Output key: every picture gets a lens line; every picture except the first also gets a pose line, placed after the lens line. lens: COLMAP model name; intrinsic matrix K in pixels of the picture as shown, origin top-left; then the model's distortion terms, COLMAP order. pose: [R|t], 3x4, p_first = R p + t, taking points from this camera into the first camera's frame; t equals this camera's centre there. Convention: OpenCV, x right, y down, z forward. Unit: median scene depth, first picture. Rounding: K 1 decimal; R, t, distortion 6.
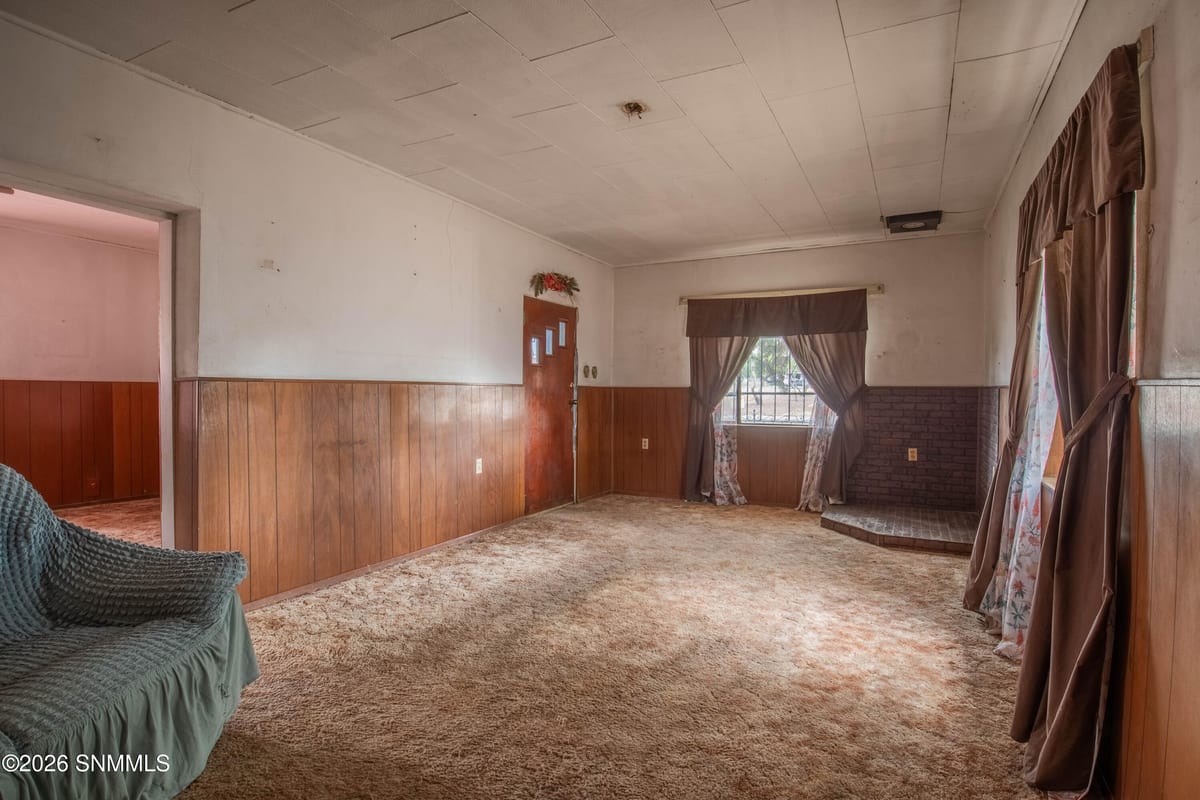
lens RADIAL K [[598.0, 0, 607.3], [0, 598.0, 399.0], [0, 0, 1]] dist [-0.049629, 0.000722]
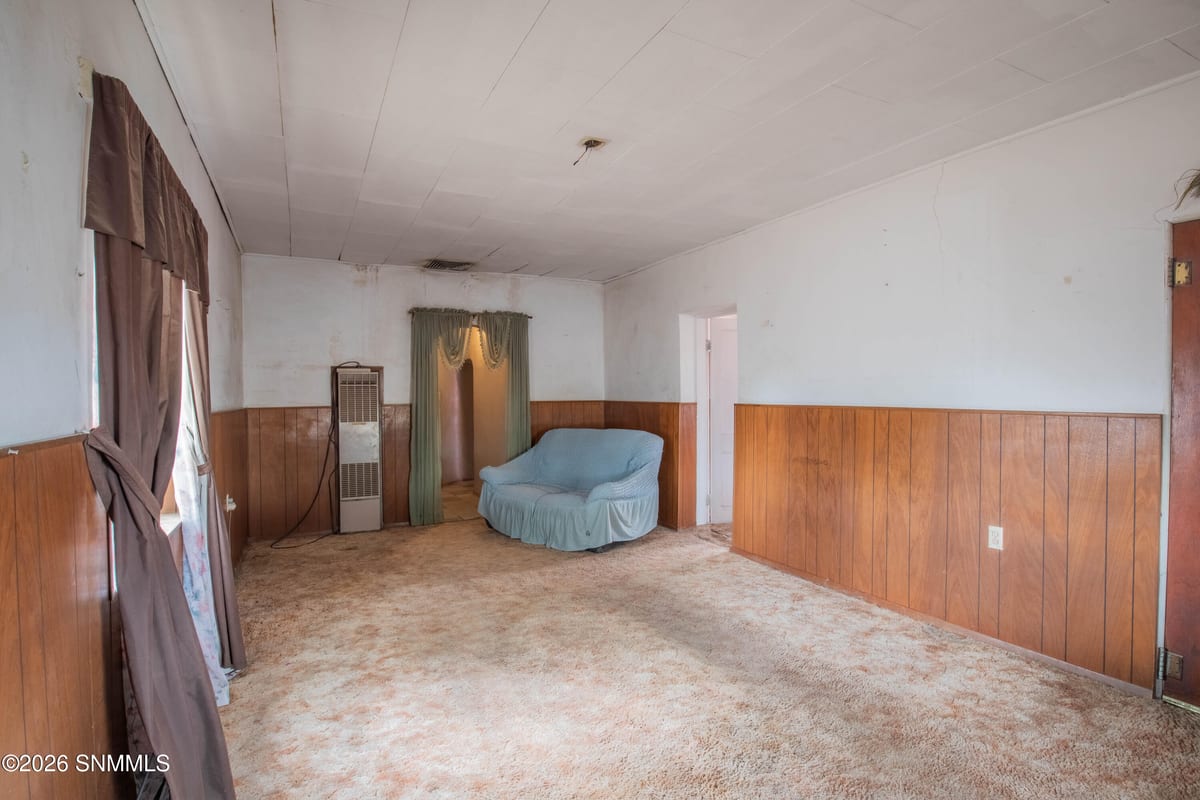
lens RADIAL K [[598.0, 0, 607.3], [0, 598.0, 399.0], [0, 0, 1]] dist [-0.049629, 0.000722]
pose [[-0.578101, 0.005128, -0.815949, 0.529584], [-0.011613, 0.999827, 0.014512, -0.041767], [0.815883, 0.017865, -0.577942, 0.986866]]
